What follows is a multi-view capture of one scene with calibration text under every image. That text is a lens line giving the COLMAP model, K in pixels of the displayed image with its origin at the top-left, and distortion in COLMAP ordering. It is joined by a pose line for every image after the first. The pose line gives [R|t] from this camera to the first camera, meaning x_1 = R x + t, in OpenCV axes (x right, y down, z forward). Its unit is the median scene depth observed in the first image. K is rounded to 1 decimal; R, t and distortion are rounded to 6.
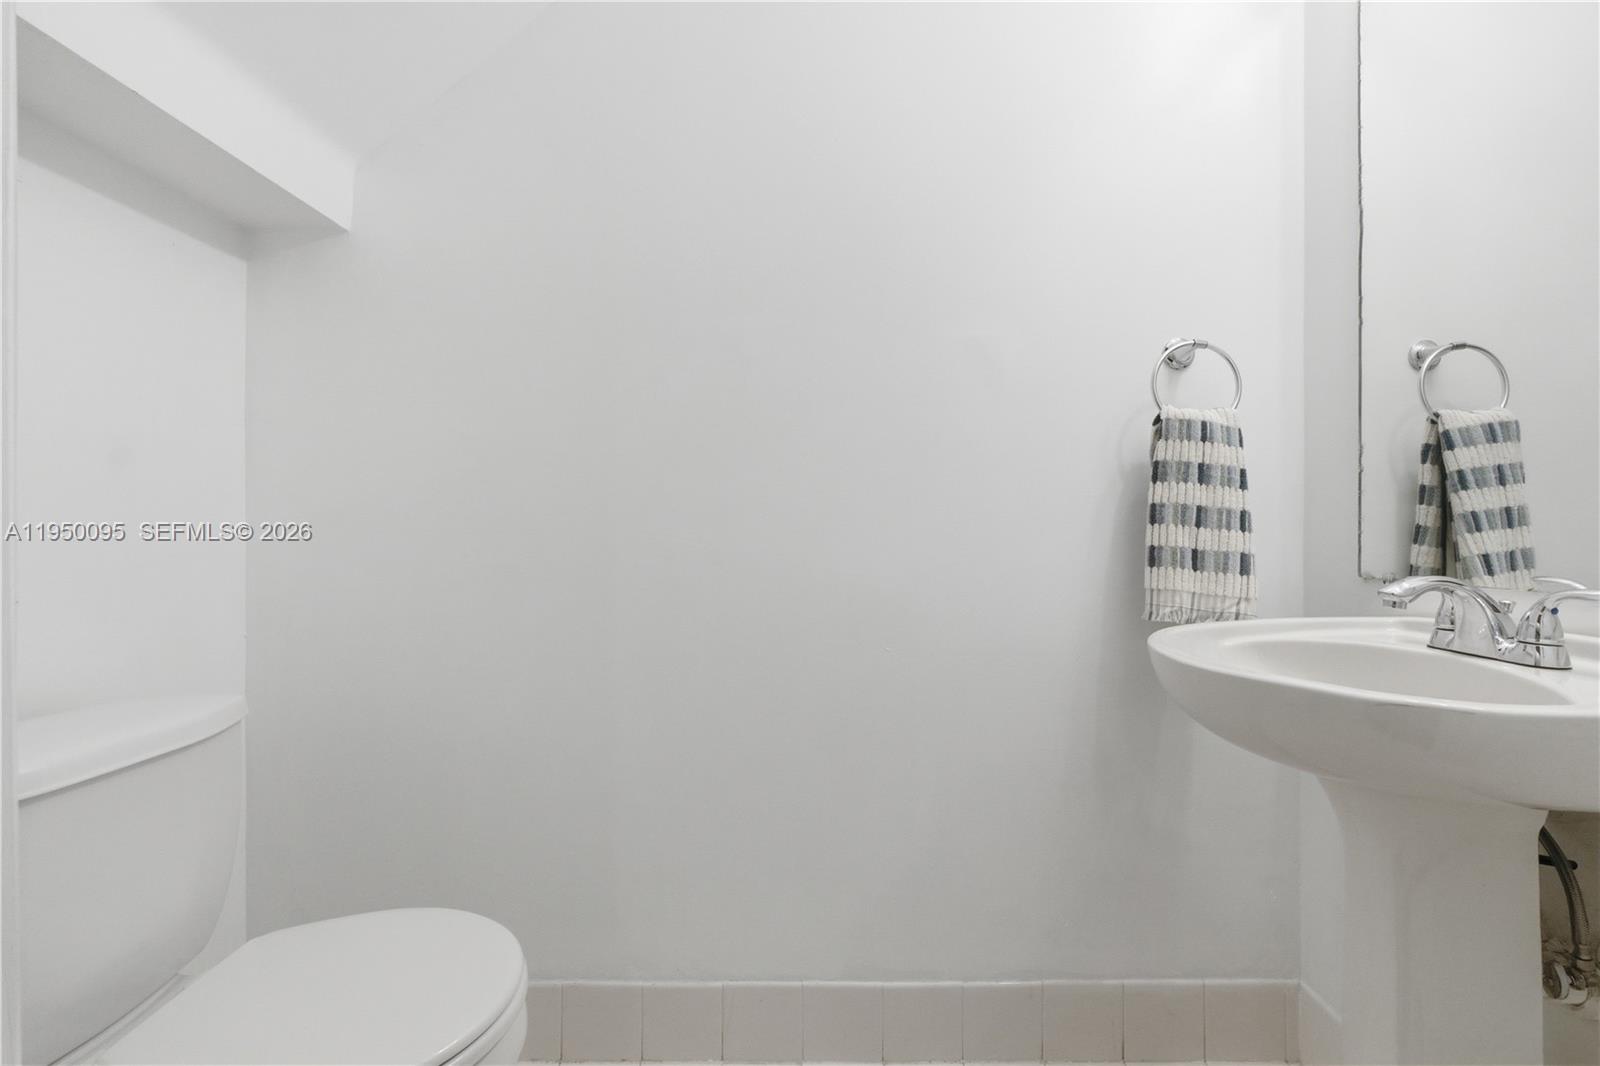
lens RADIAL K [[675.2, 0, 813.2], [0, 675.2, 534.5], [0, 0, 1]] dist [0.000149, 0.002735]
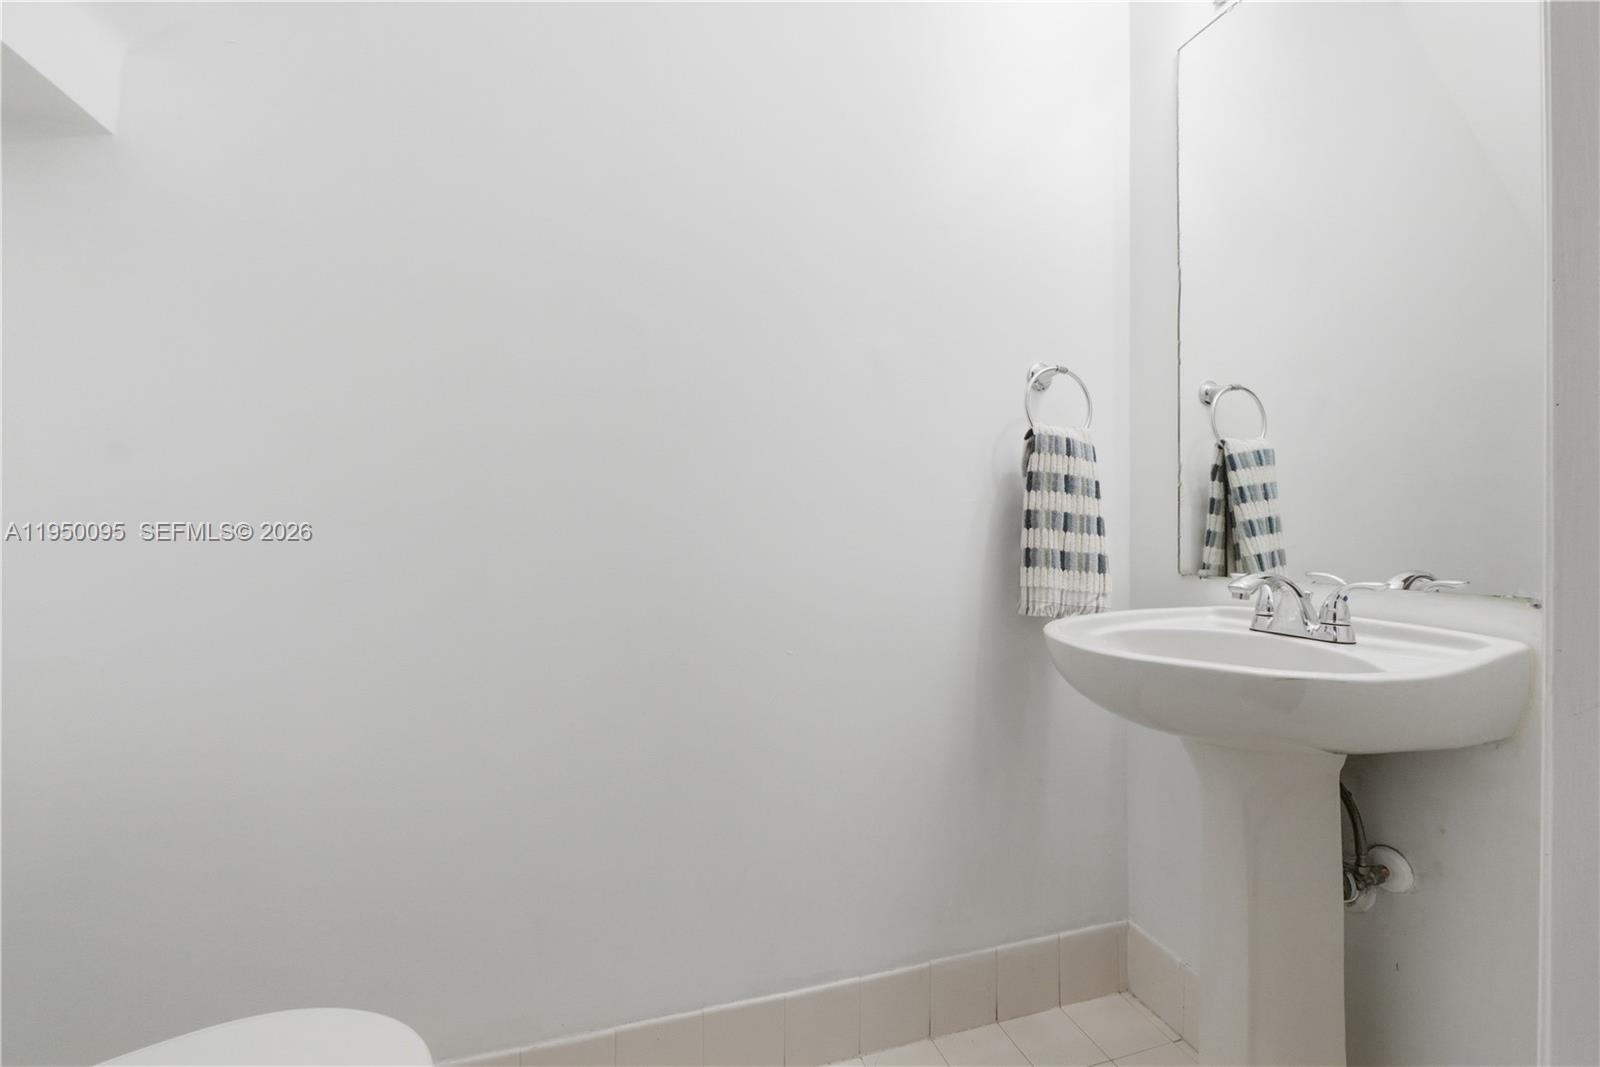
lens RADIAL K [[675.2, 0, 802.2], [0, 675.2, 529.0], [0, 0, 1]] dist [0.000149, 0.002735]
pose [[0.954266, 0.006909, 0.298878, -0.186381], [-0.004035, 0.999939, -0.010233, -0.001737], [-0.298930, 0.008559, 0.954237, 0.054067]]
